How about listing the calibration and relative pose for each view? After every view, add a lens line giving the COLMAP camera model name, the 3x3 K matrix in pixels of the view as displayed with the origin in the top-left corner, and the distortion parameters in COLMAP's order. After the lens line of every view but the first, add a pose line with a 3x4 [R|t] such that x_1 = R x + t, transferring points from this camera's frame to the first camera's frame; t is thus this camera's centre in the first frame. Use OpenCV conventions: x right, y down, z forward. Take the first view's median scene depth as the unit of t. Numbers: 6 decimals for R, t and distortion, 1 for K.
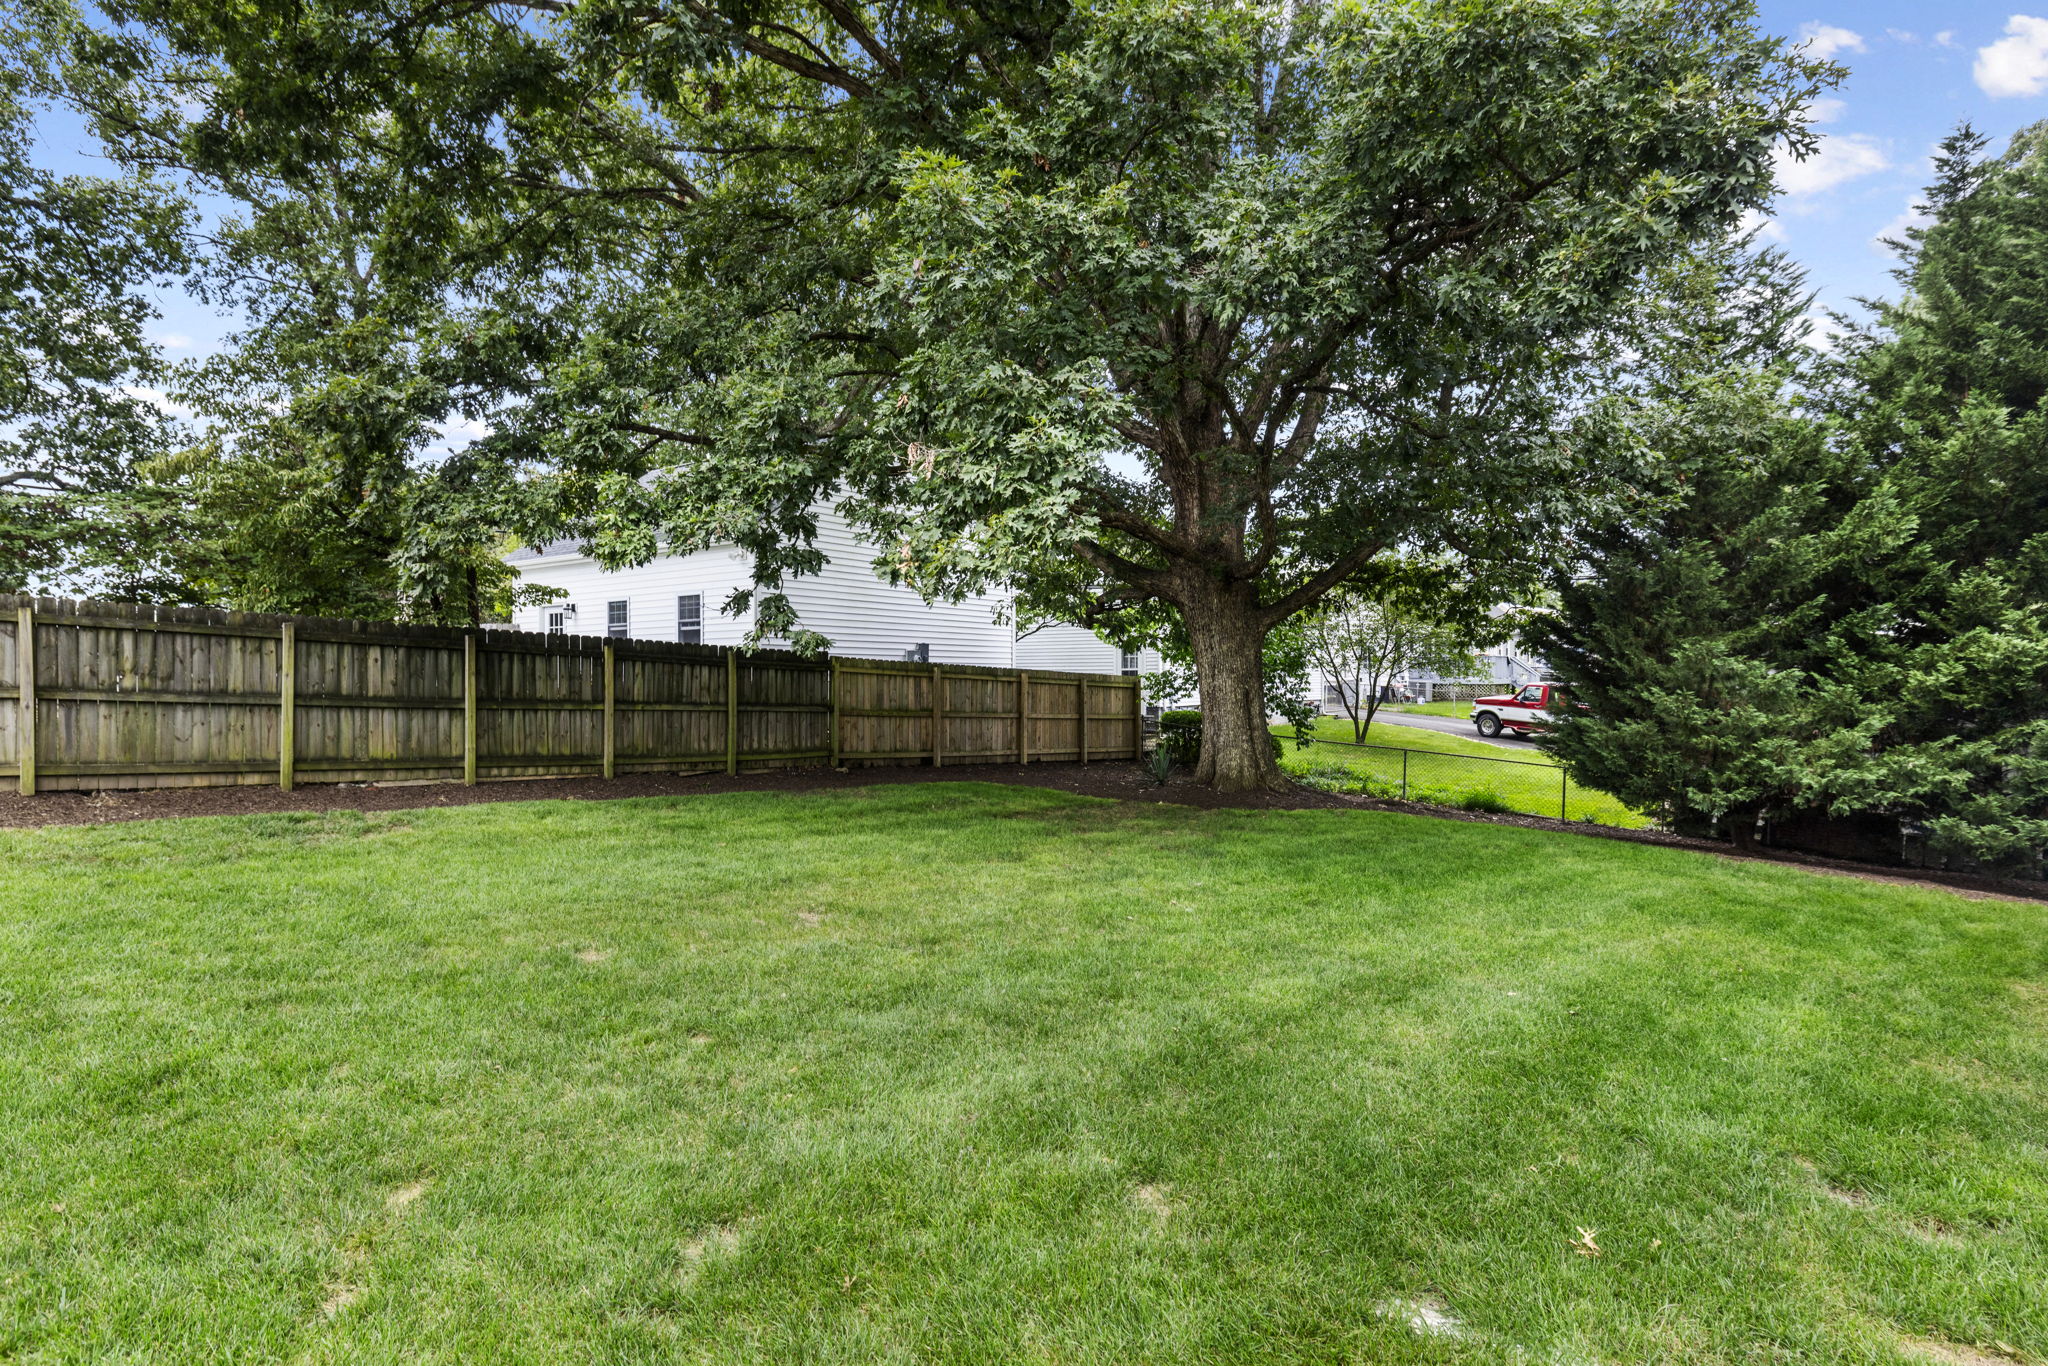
lens RADIAL K [[1090.0, 0, 1024.0], [0, 1090.0, 683.0], [0, 0, 1]] dist [-0.003657, 0.000872]
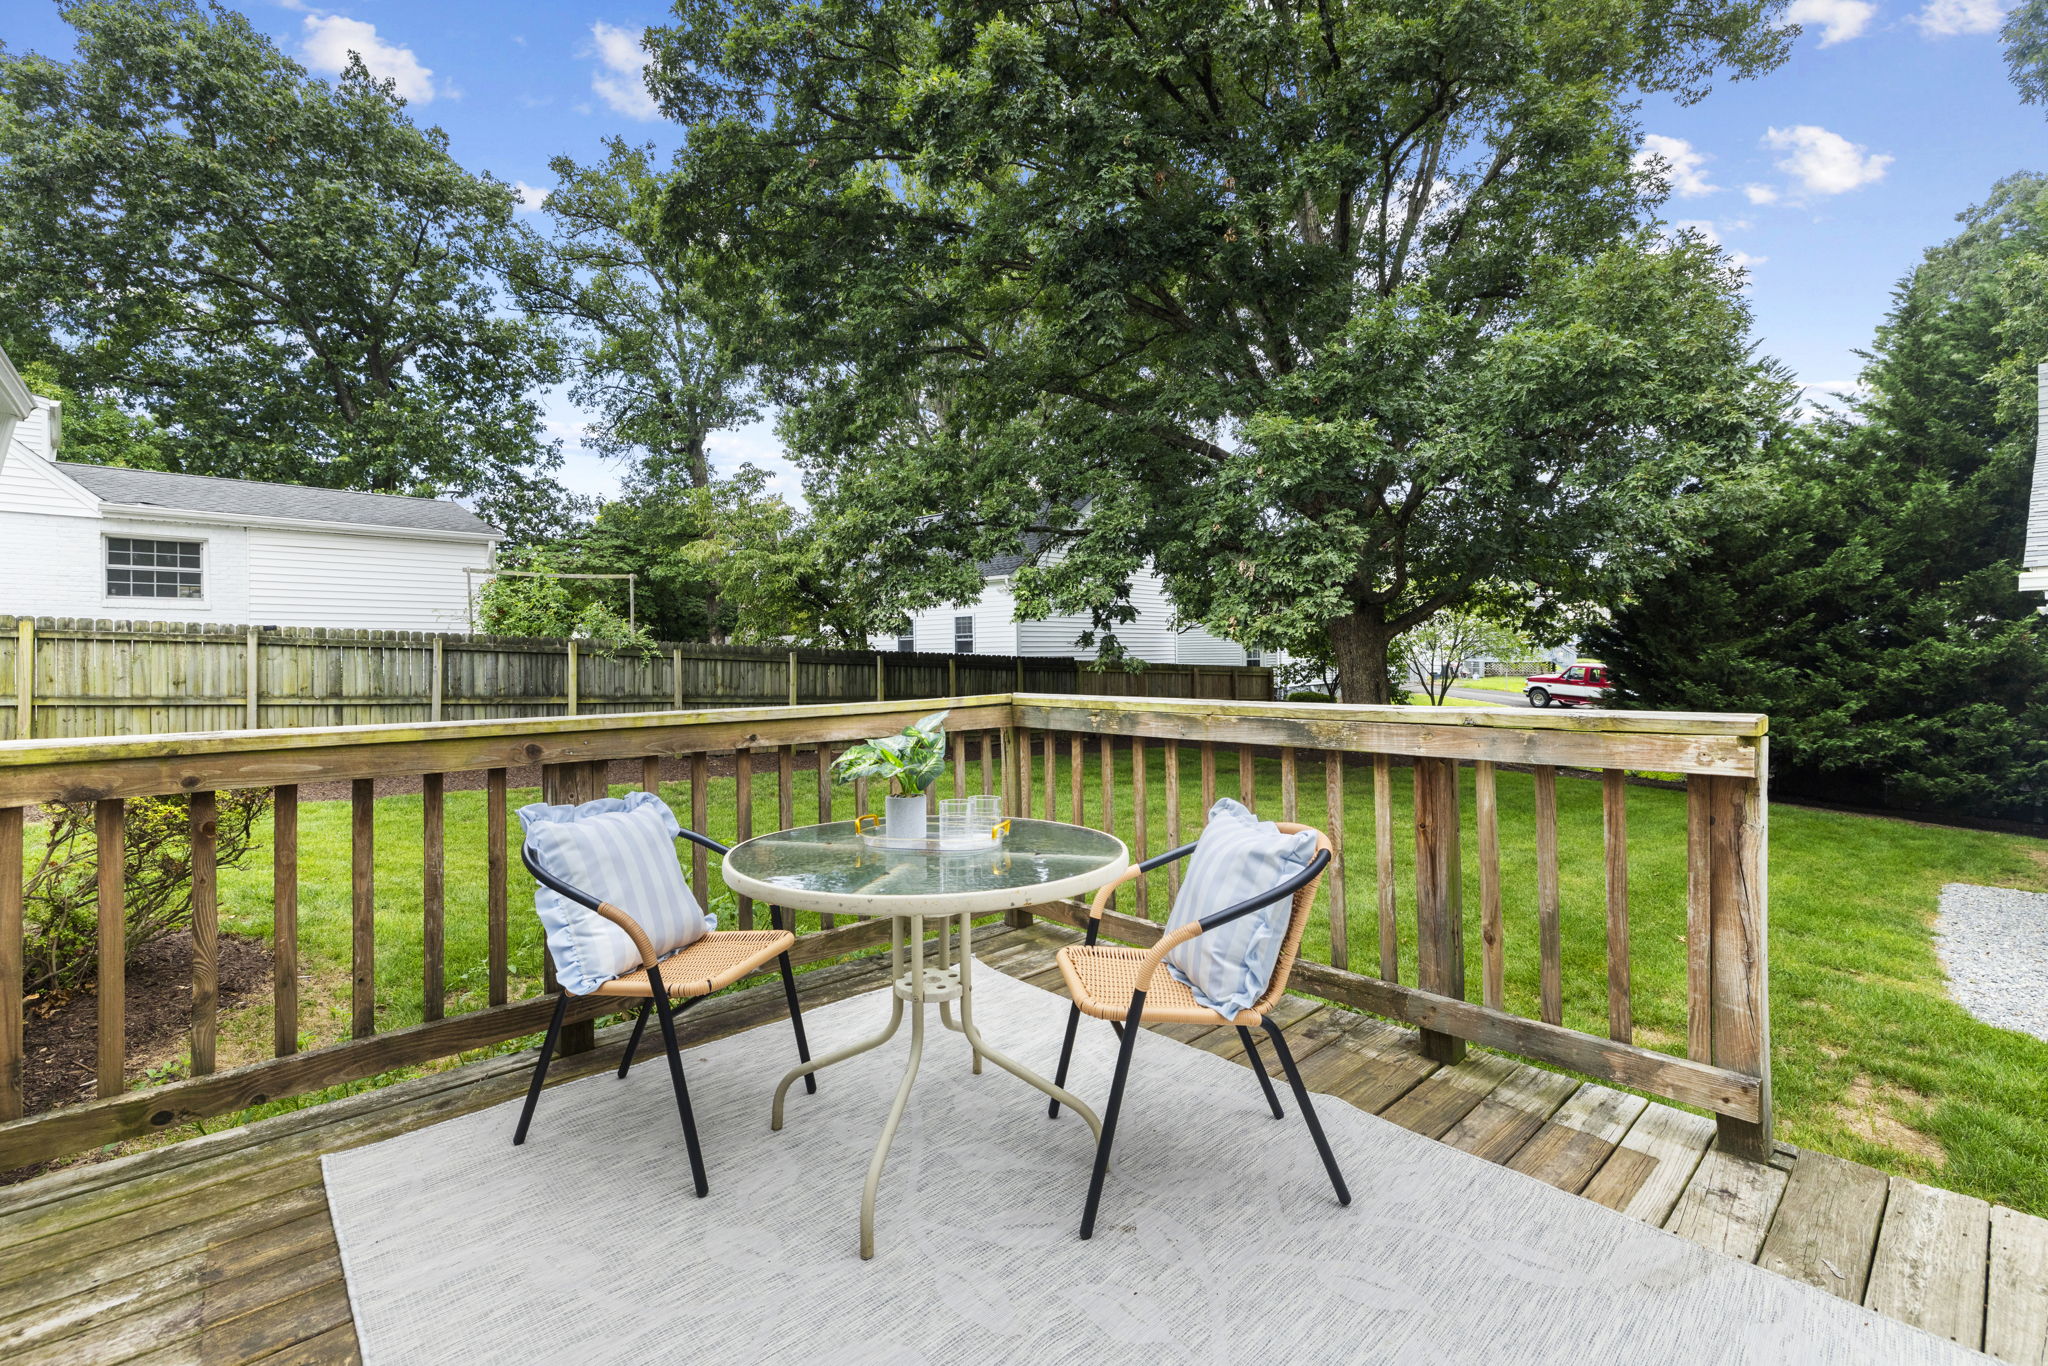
lens RADIAL K [[907.2, 0, 1025.7], [0, 907.2, 643.7], [0, 0, 1]] dist [-0.000093, -0.000362]
pose [[0.995322, -0.013235, -0.095706, -0.167879], [0.011653, 0.999786, -0.017065, -0.034281], [0.095911, 0.015870, 0.995263, -0.266692]]
